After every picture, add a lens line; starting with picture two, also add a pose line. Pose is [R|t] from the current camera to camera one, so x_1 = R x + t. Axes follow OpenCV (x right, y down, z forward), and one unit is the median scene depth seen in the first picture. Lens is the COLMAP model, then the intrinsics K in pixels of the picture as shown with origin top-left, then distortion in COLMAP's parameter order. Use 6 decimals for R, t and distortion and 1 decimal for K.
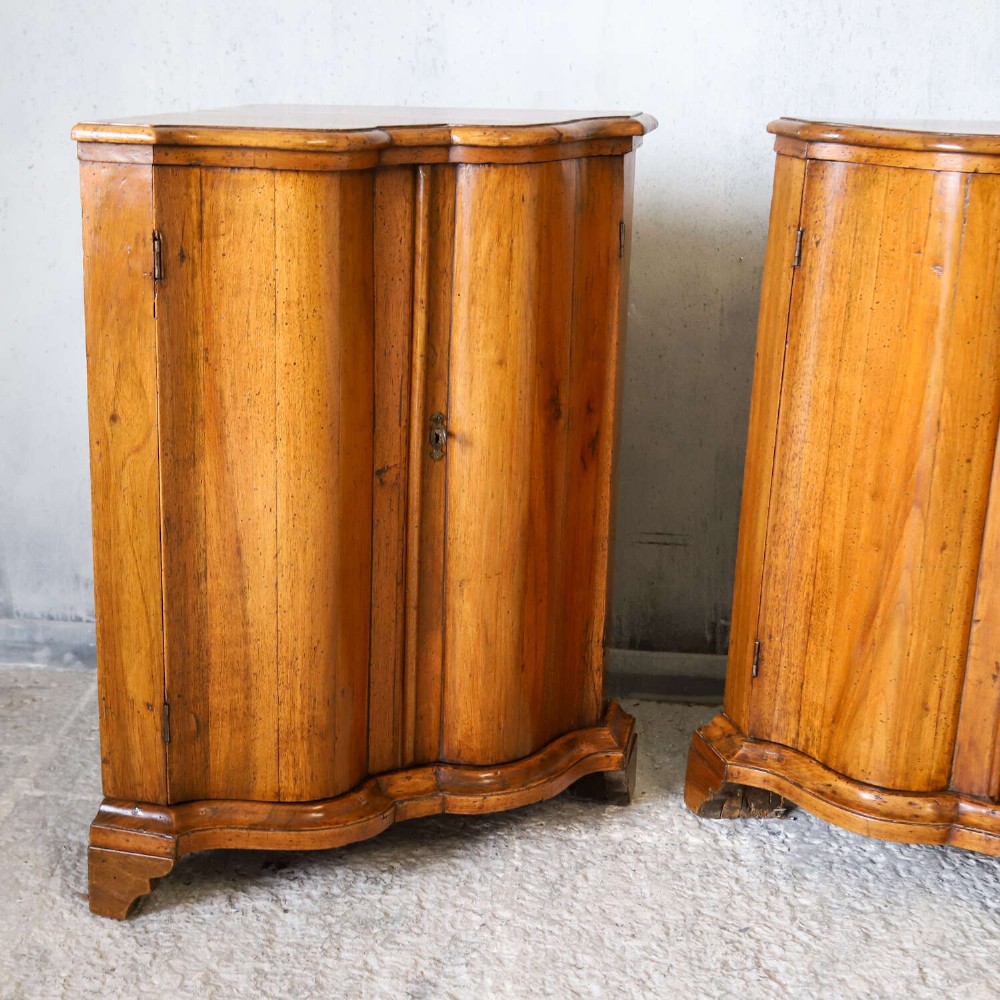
lens RADIAL K [[1712.1, 0, 356.2], [0, 1712.1, 497.5], [0, 0, 1]] dist [0.021103, 0.000000]
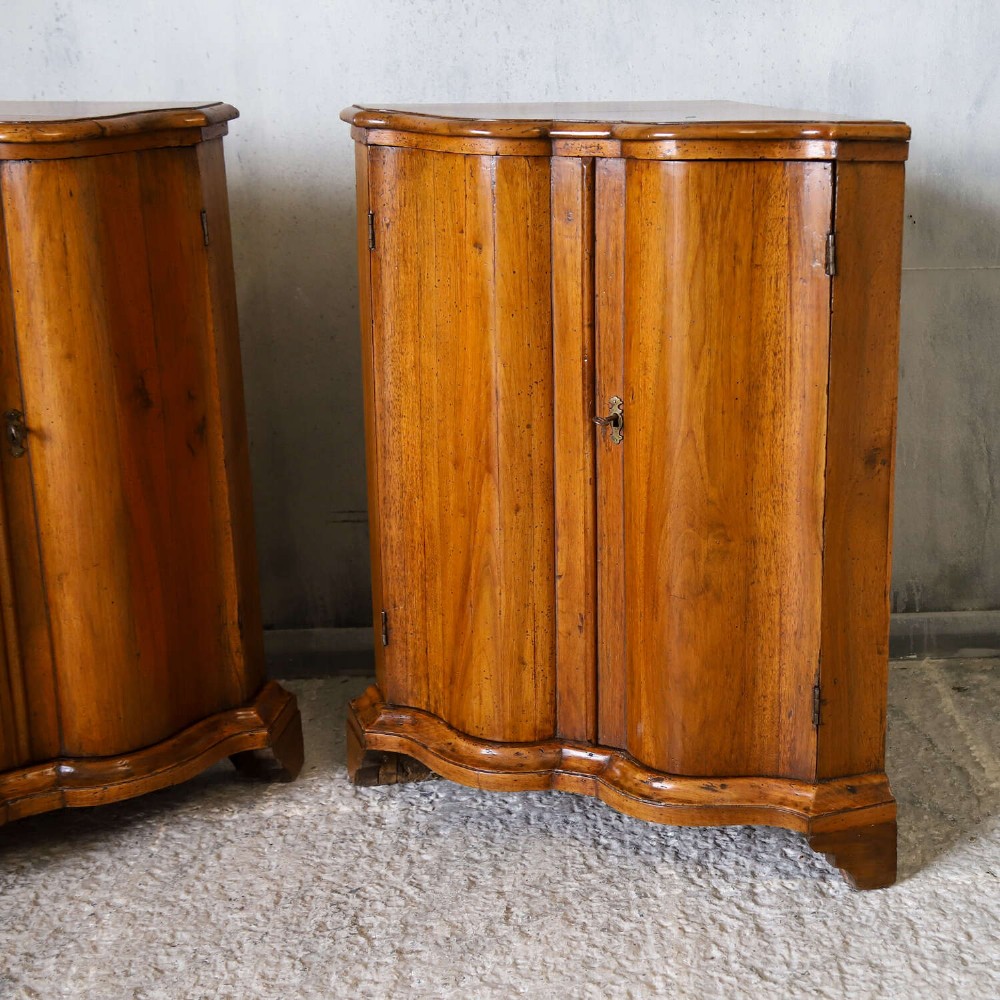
lens RADIAL K [[1761.7, 0, 673.9], [0, 1761.7, 483.9], [0, 0, 1]] dist [0.048782, 0.000000]
pose [[0.984855, -0.065674, 0.160460, 0.260091], [0.065084, 0.997840, 0.008938, 0.009860], [-0.160700, 0.001641, 0.987002, -0.085534]]
